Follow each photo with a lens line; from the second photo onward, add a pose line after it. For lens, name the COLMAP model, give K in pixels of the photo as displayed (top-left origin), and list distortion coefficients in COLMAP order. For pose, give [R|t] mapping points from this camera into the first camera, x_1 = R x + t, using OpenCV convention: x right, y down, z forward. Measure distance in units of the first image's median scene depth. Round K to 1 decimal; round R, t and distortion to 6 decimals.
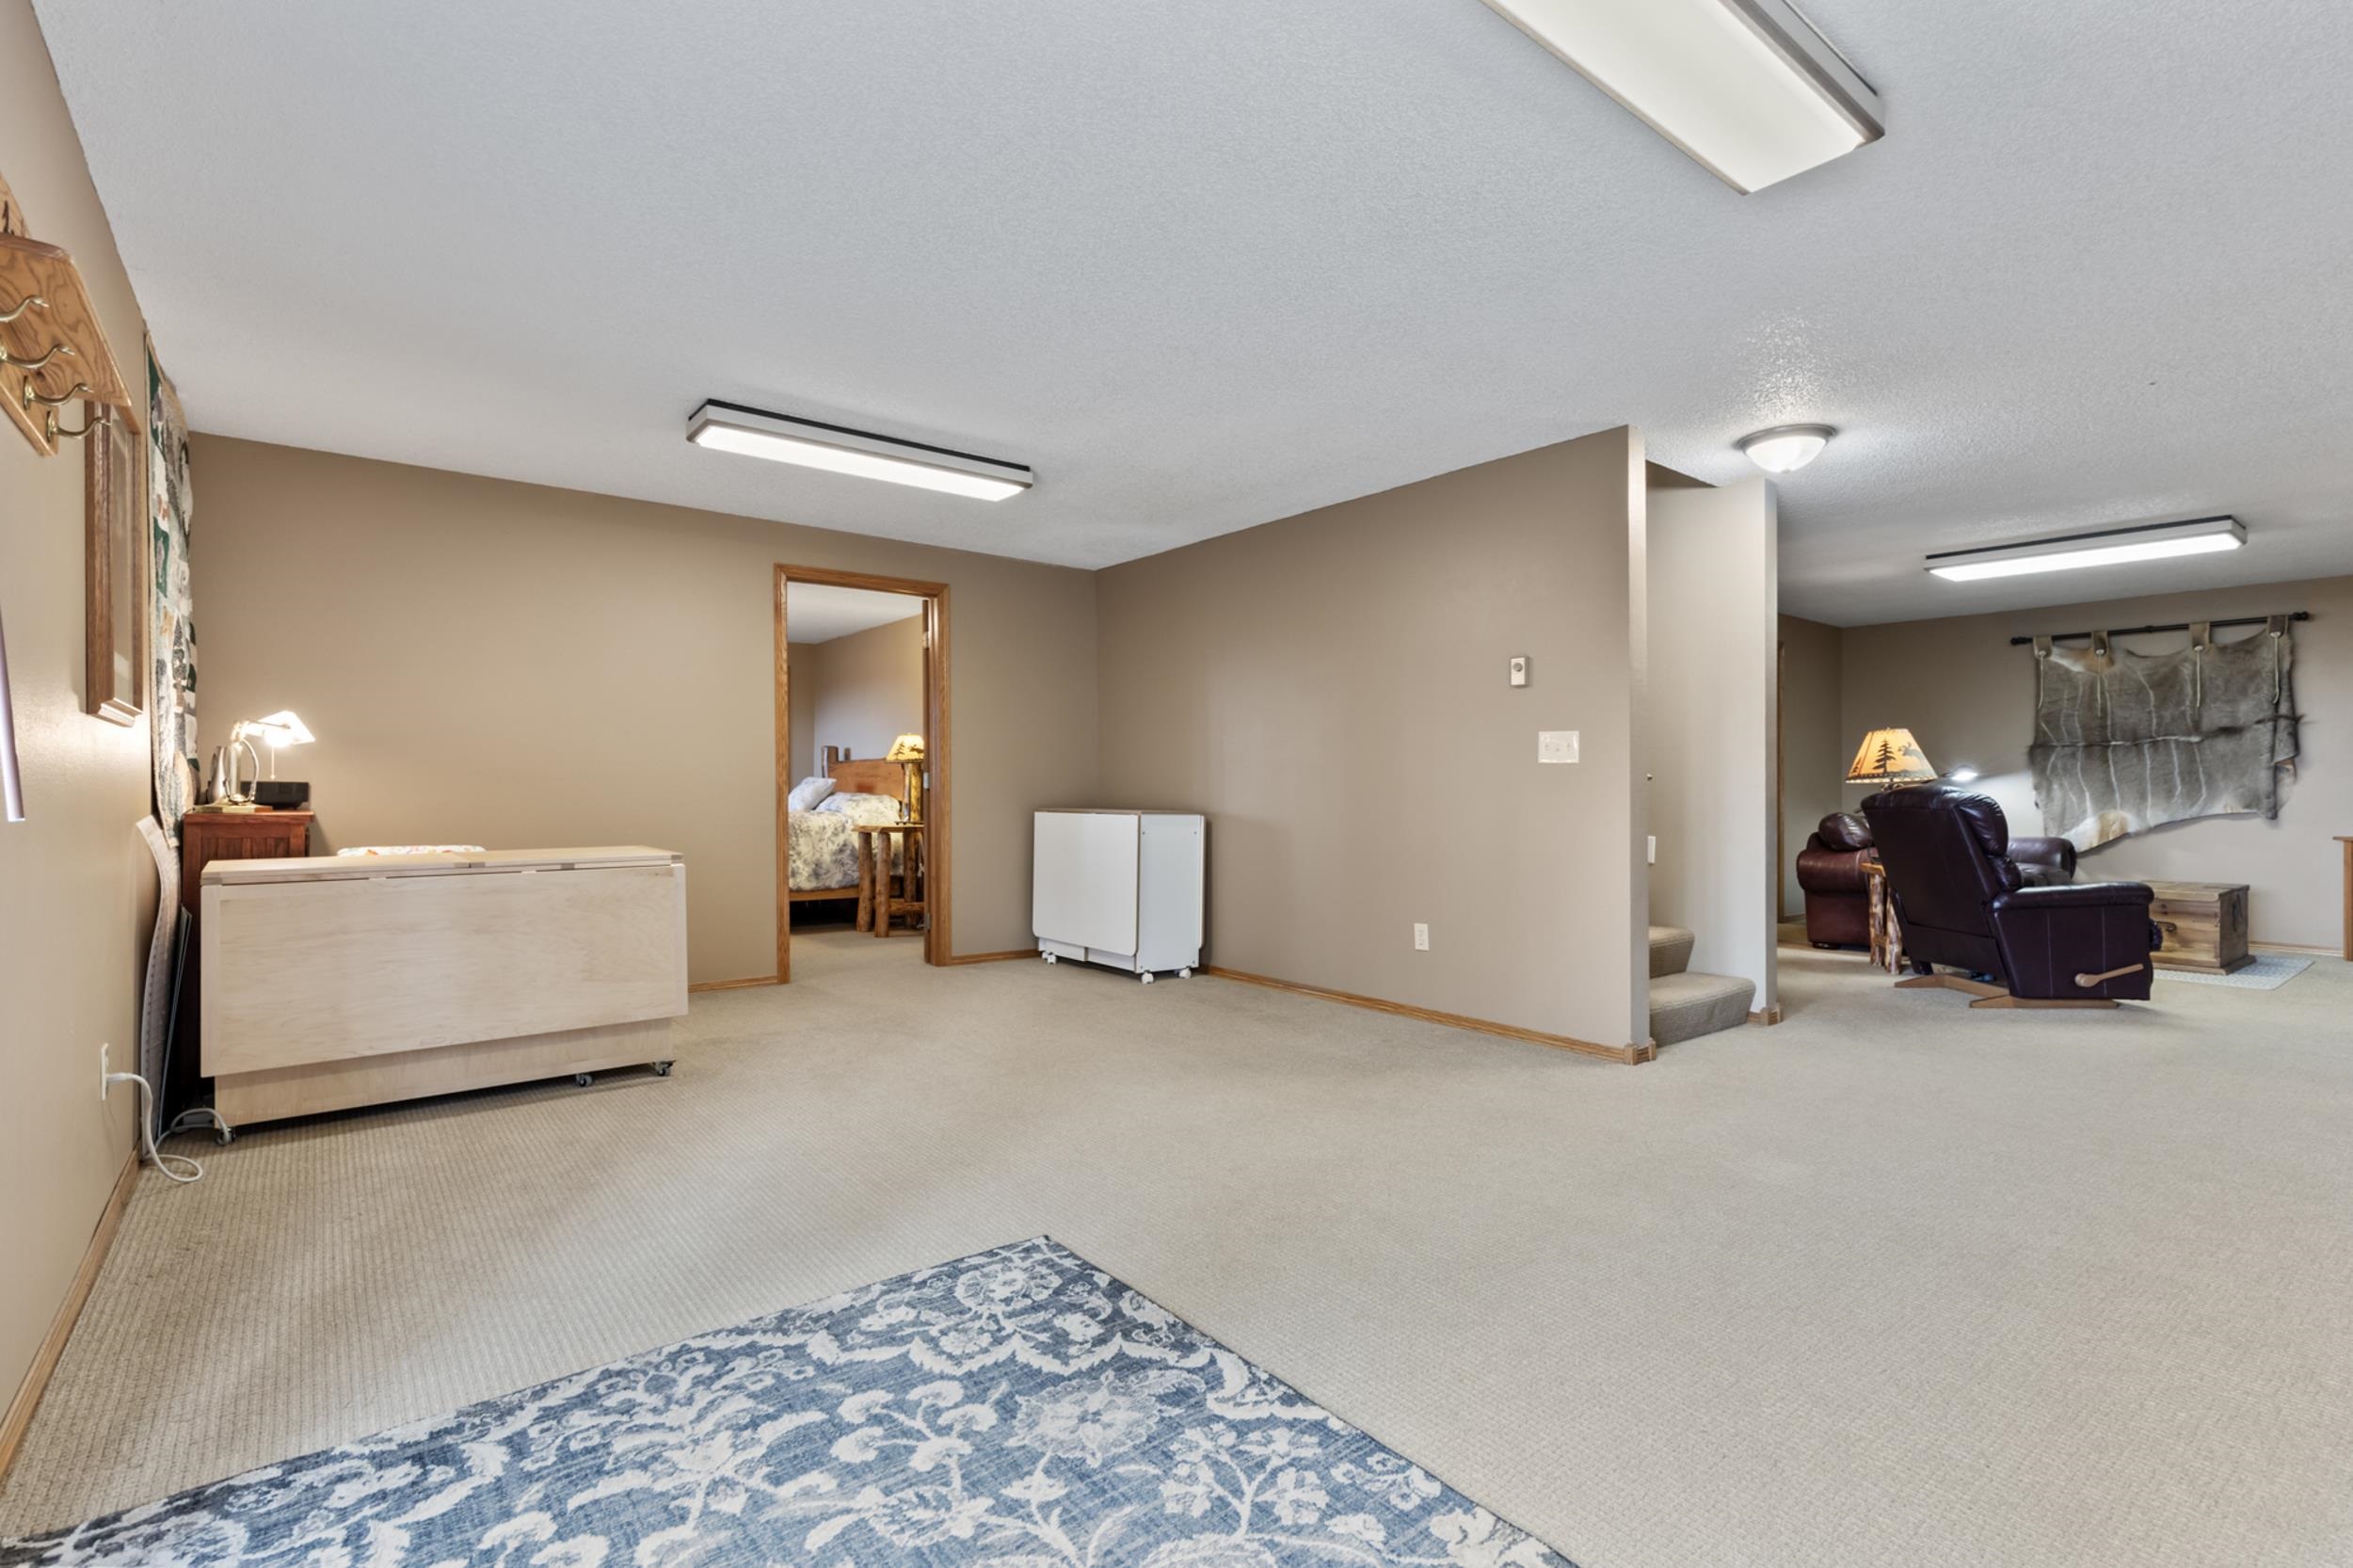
lens RADIAL K [[1096.8, 0, 1234.4], [0, 1096.8, 790.5], [0, 0, 1]] dist [0.020317, 0.000150]
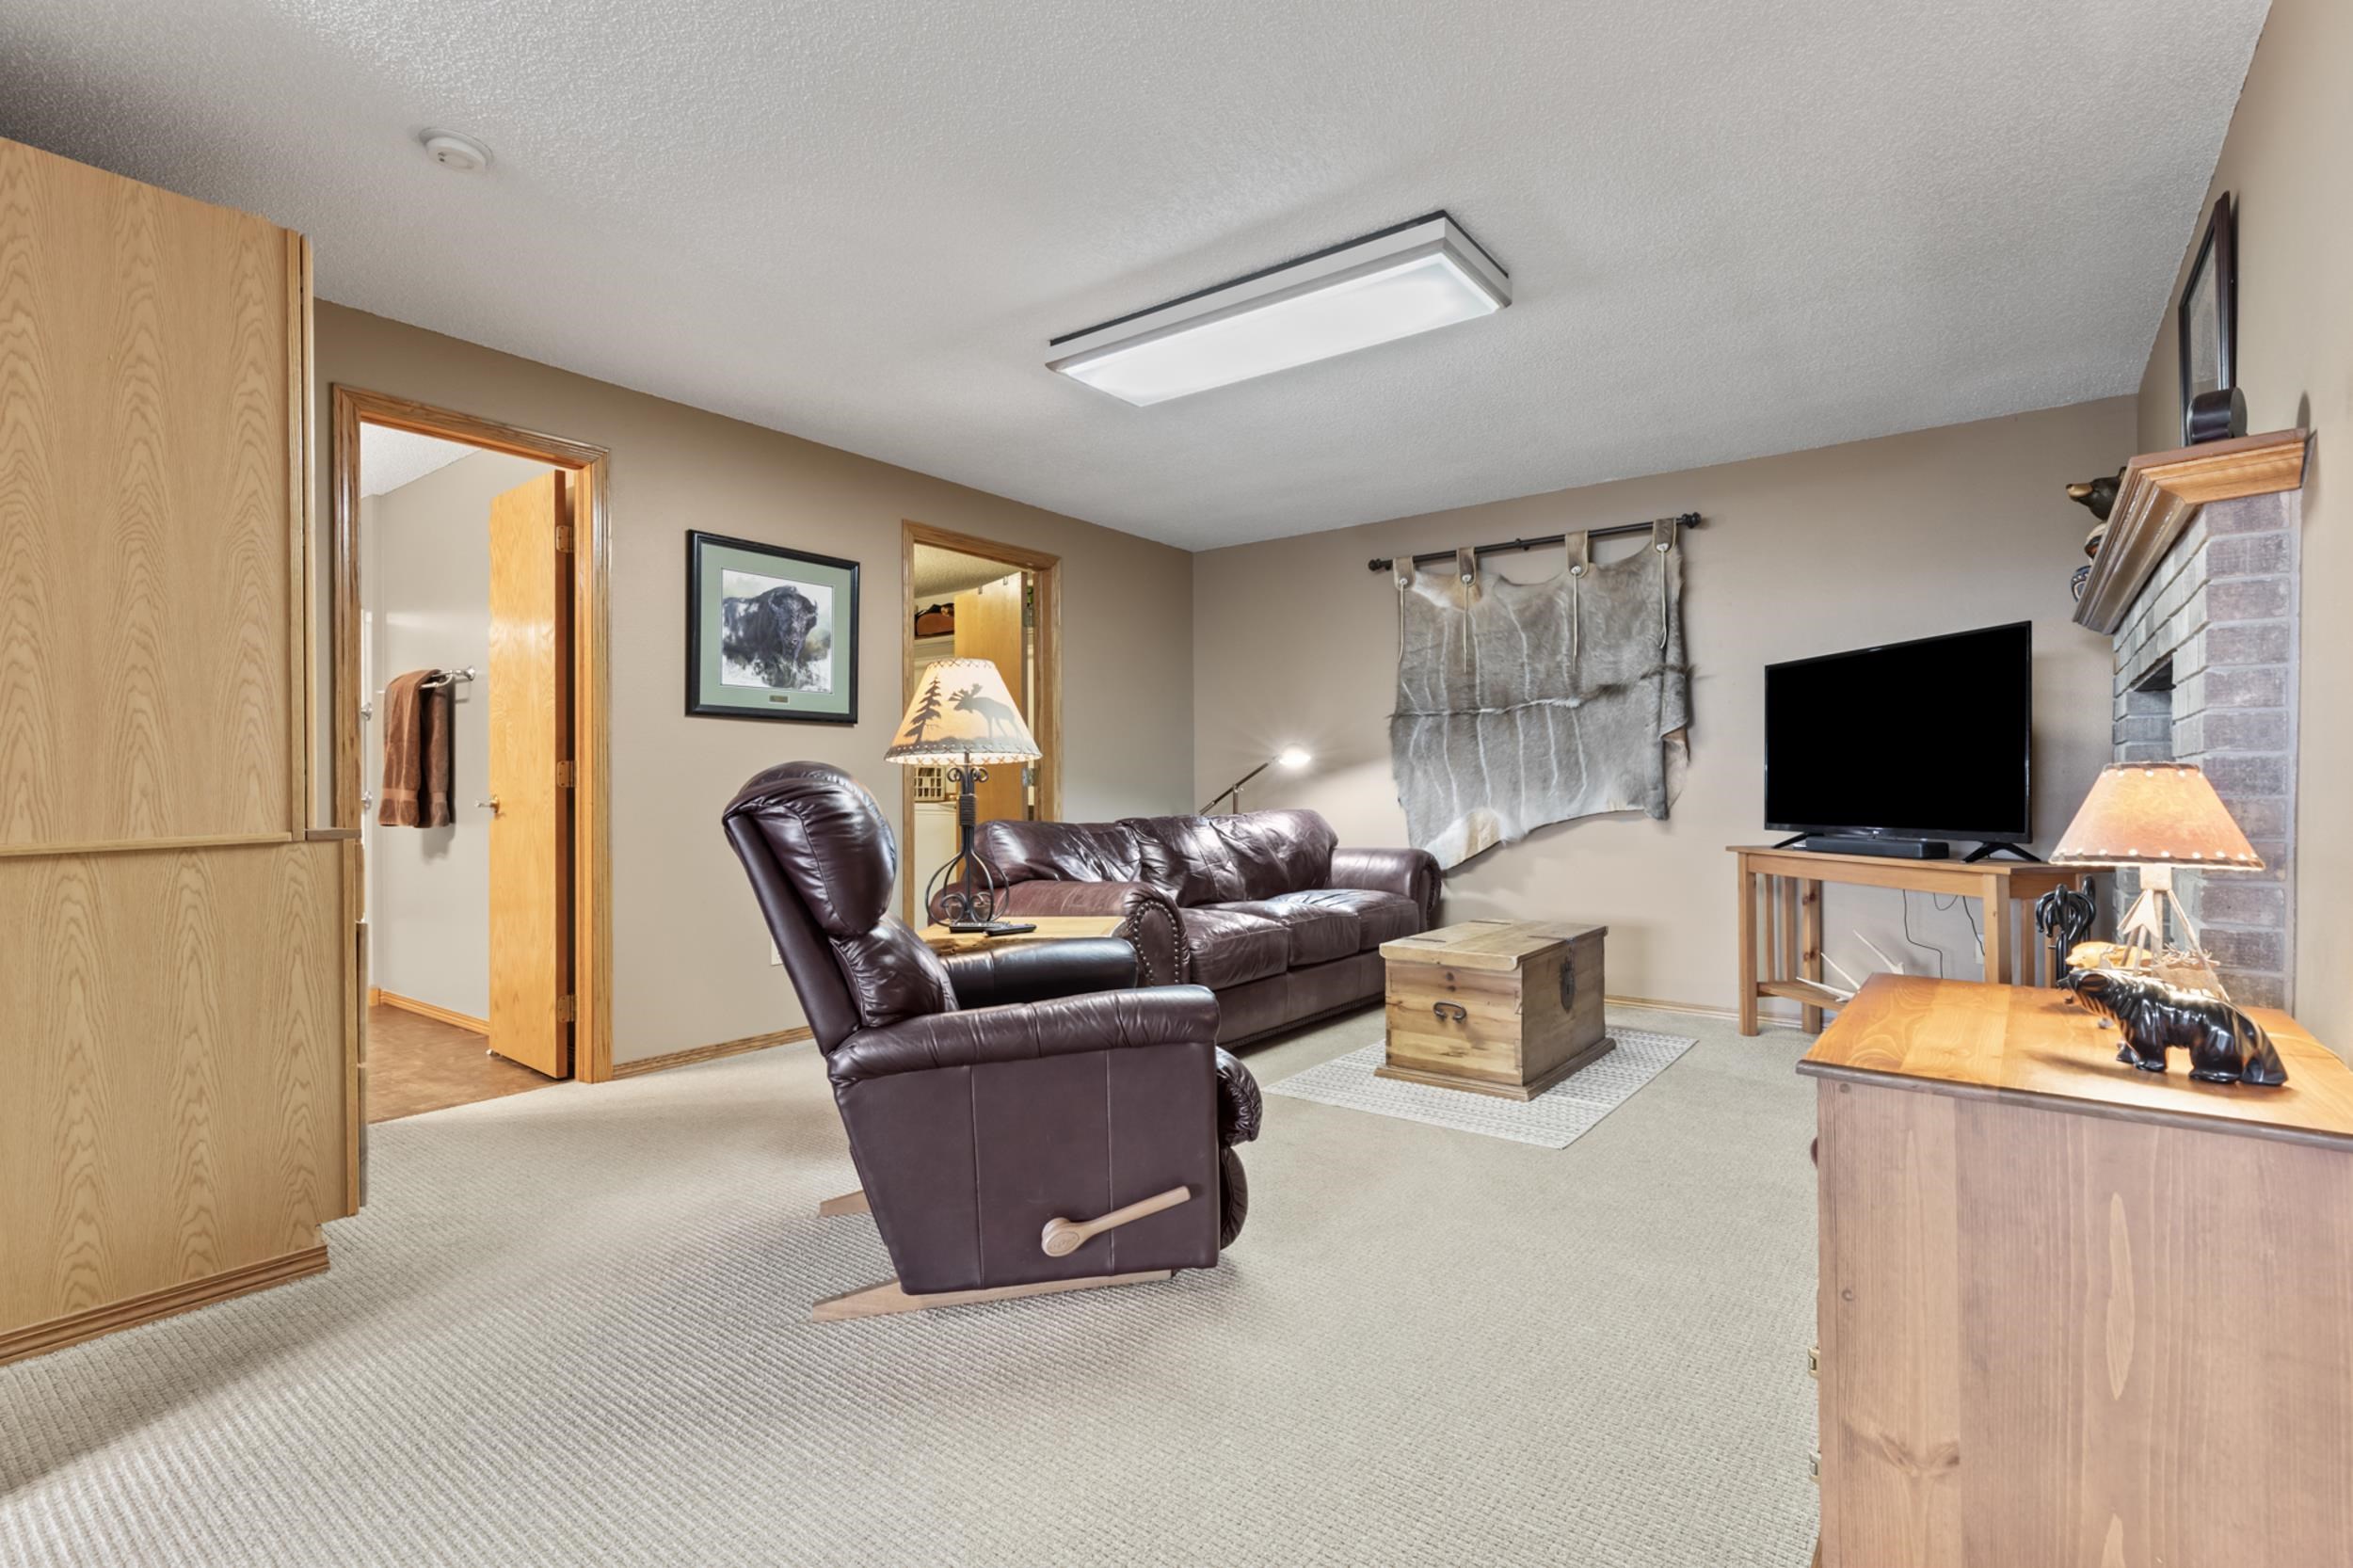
lens RADIAL K [[1096.8, 0, 1170.8], [0, 1096.8, 783.4], [0, 0, 1]] dist [0.020317, 0.000150]
pose [[0.976848, -0.007452, 0.213803, 0.476673], [0.008960, 0.999941, -0.006085, 0.004961], [-0.213745, 0.007860, 0.976858, 0.394095]]
